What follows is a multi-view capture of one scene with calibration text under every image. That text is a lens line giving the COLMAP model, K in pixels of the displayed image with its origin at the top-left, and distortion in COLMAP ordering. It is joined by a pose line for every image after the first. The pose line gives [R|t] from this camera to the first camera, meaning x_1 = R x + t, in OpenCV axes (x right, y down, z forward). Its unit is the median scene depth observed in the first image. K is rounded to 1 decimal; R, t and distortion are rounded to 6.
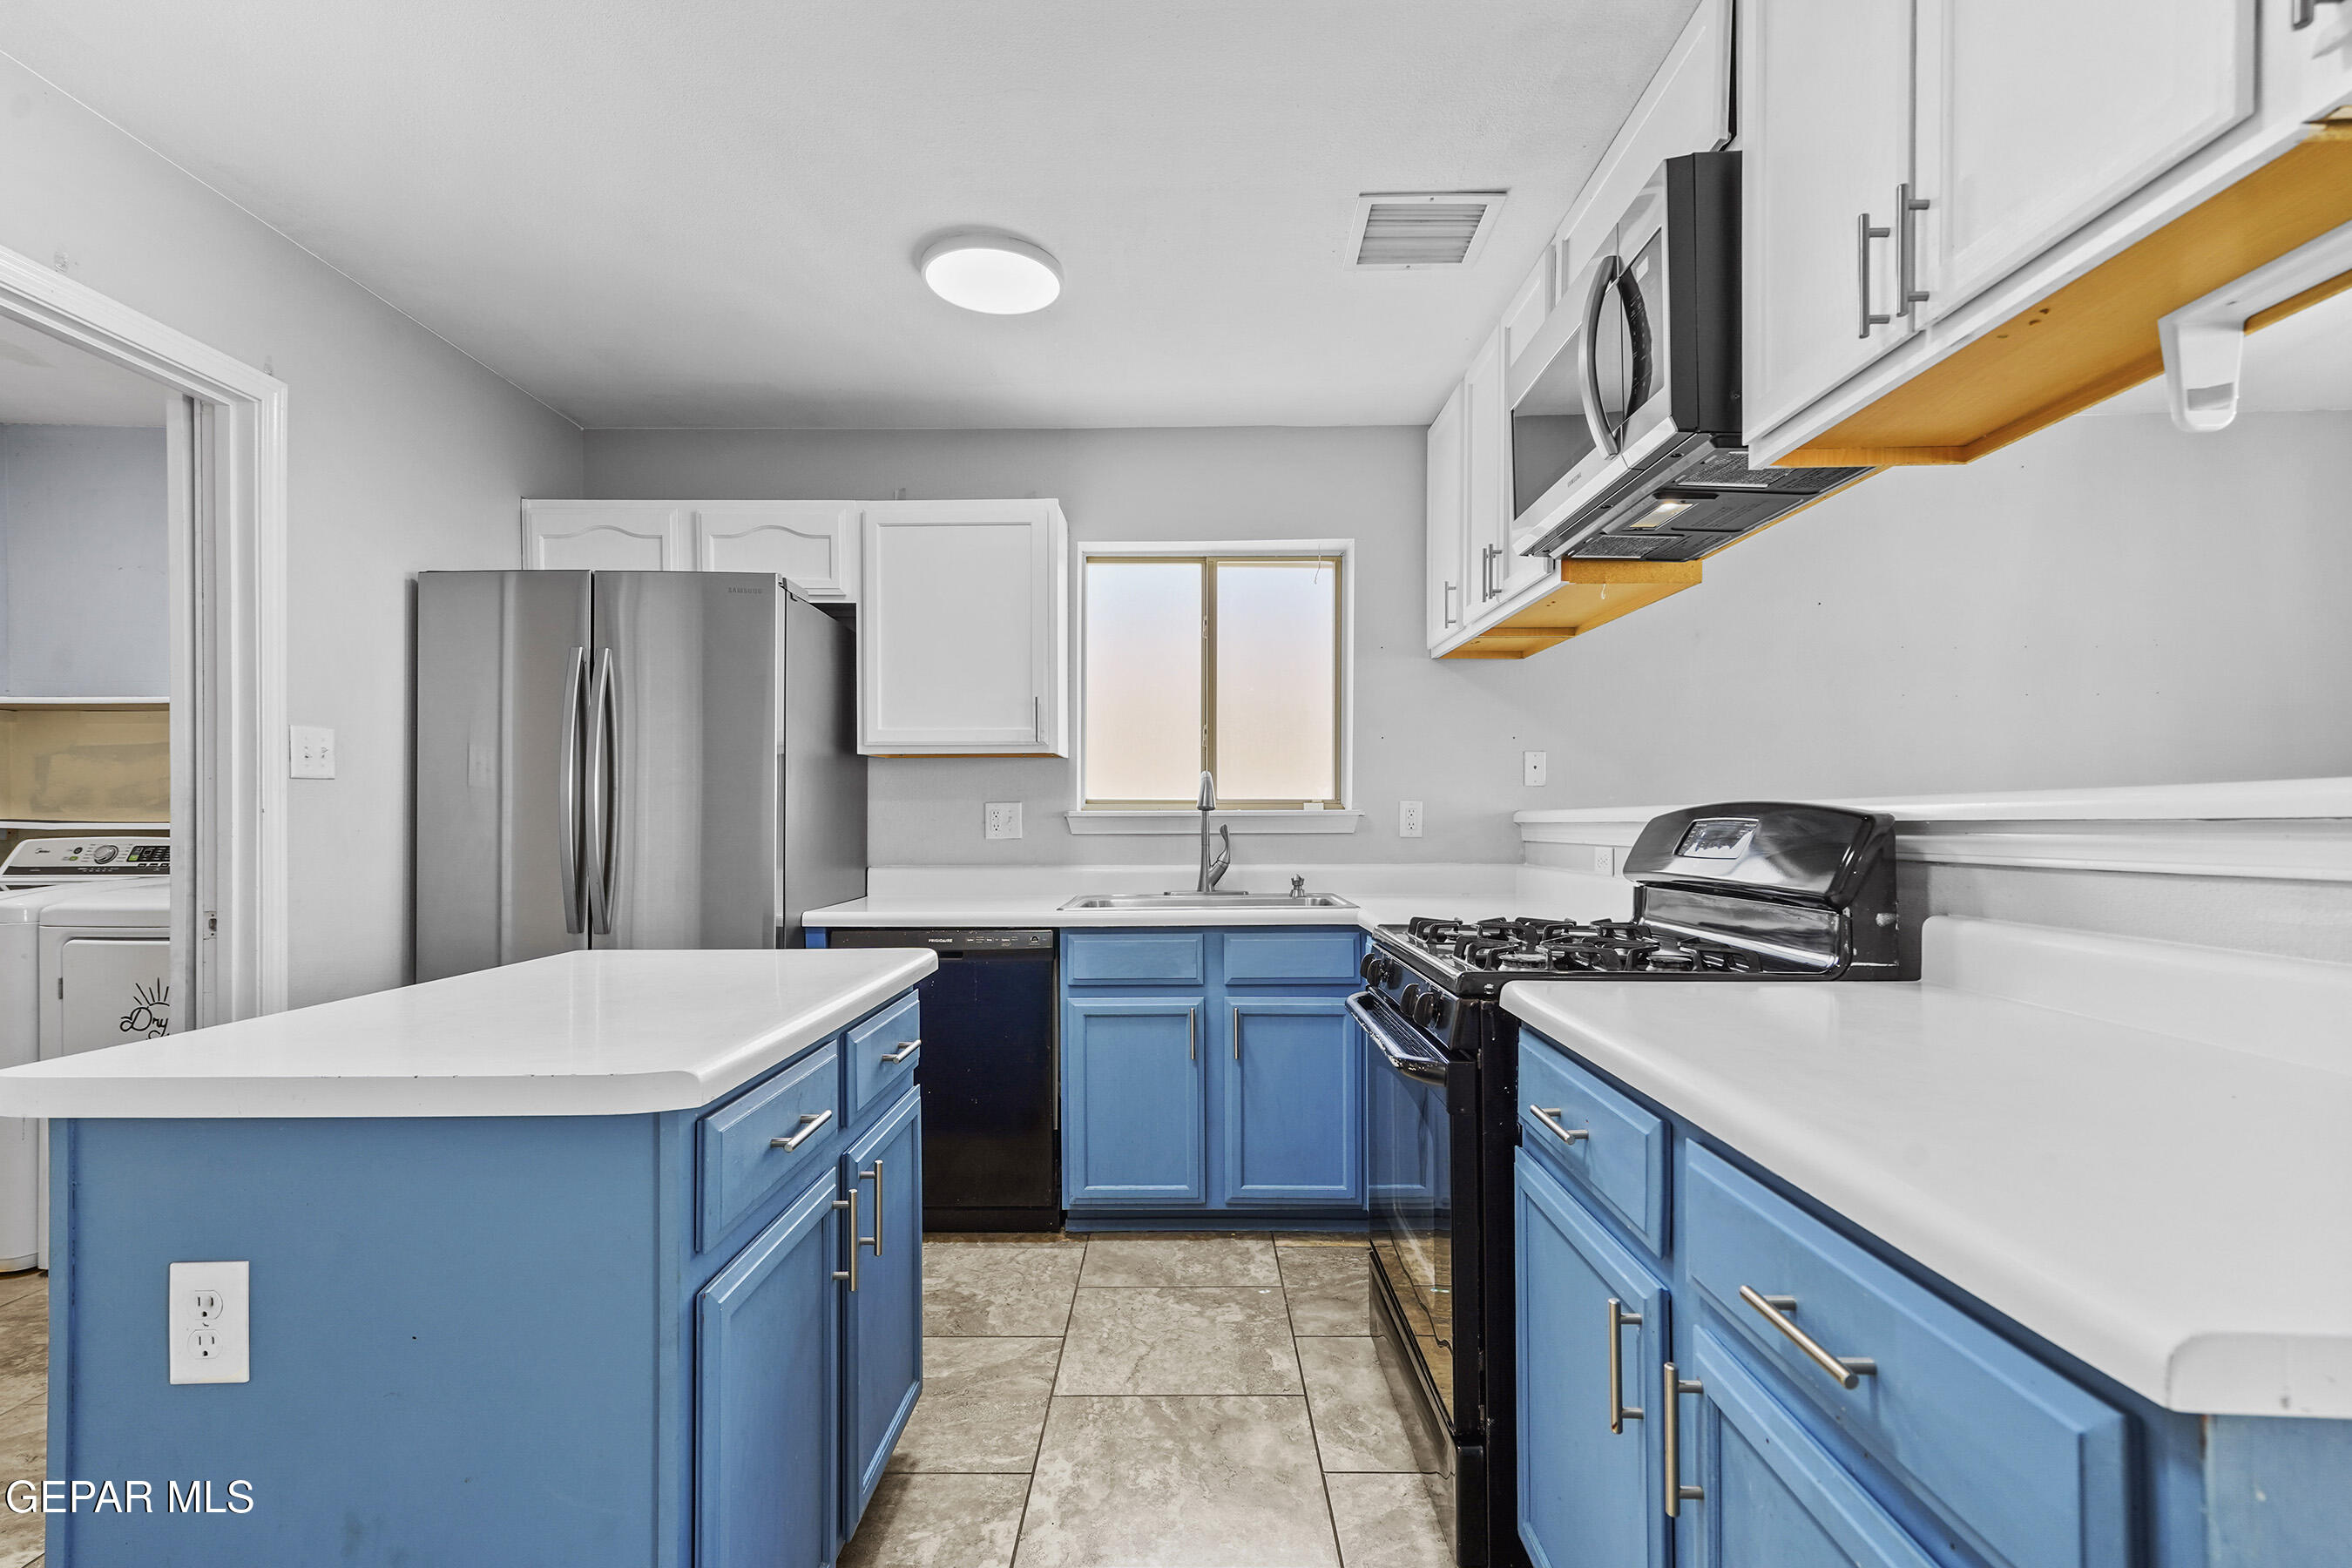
lens RADIAL K [[1098.9, 0, 1184.7], [0, 1098.9, 816.9], [0, 0, 1]] dist [0.018680, 0.000458]
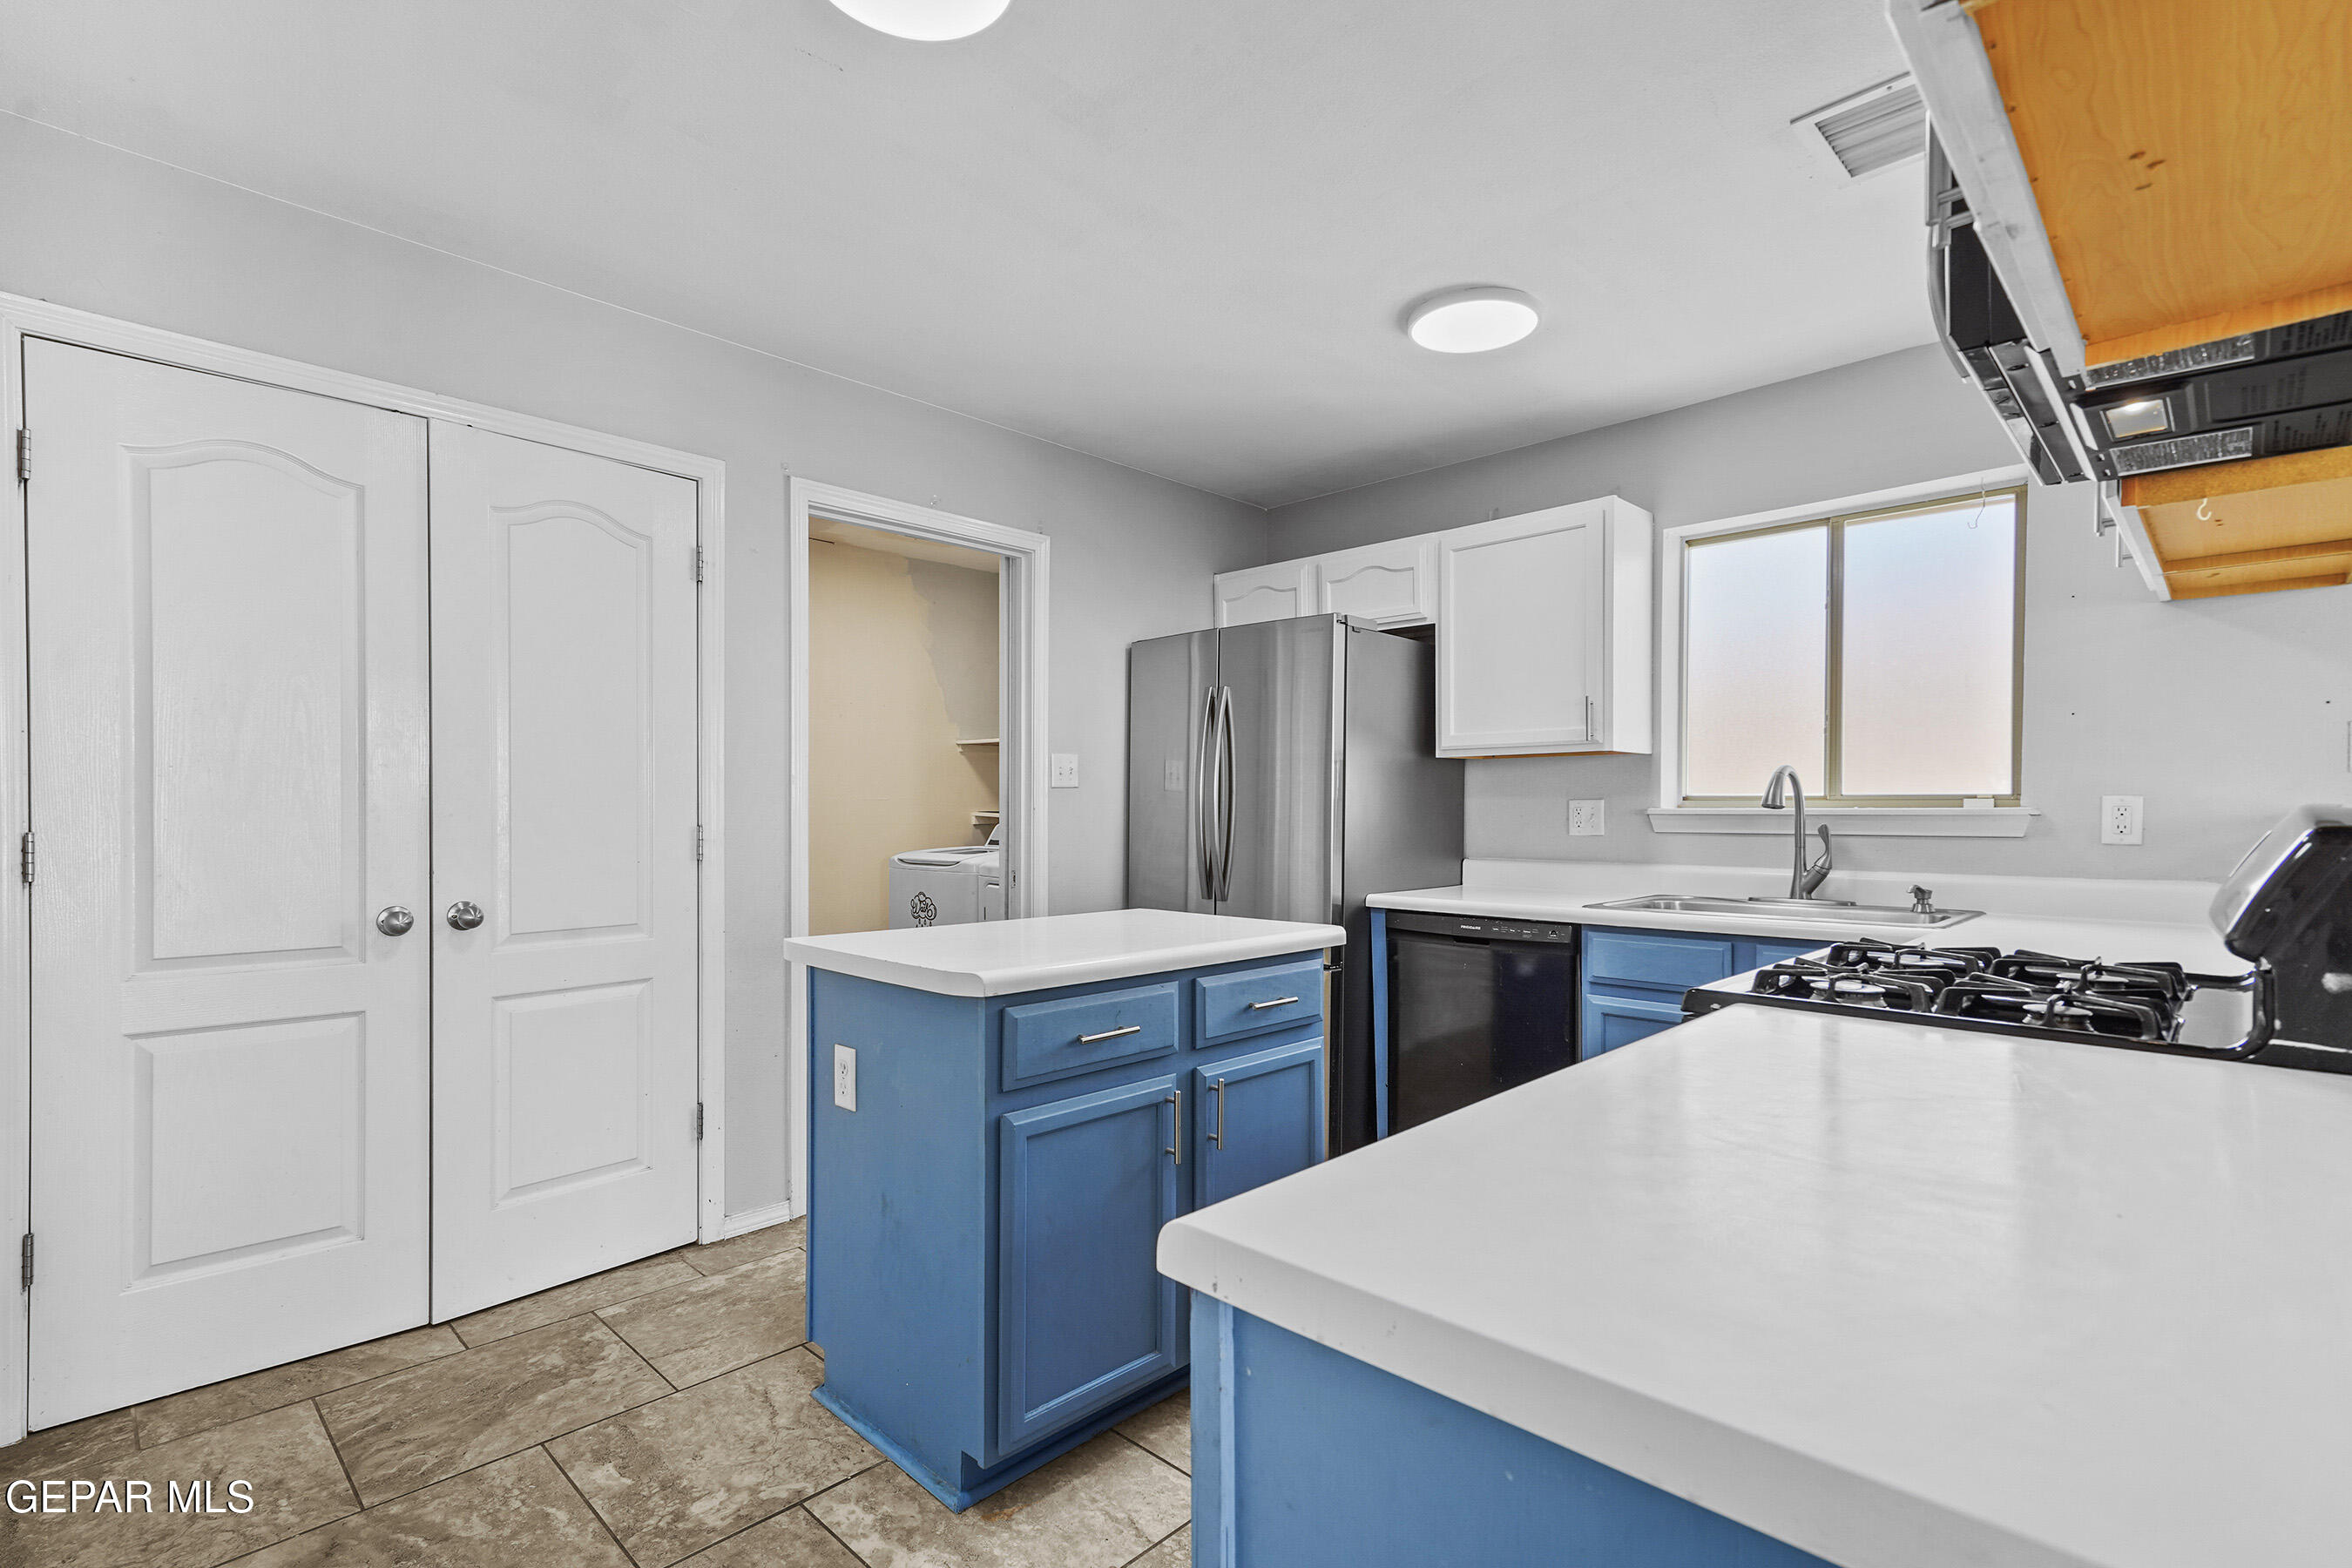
lens RADIAL K [[1095.6, 0, 1173.4], [0, 1095.6, 811.2], [0, 0, 1]] dist [0.012473, 0.000425]
pose [[0.718838, 0.004393, -0.695164, 0.293705], [-0.001952, 0.999989, 0.004301, -0.006720], [0.695175, -0.001735, 0.718838, 0.008871]]
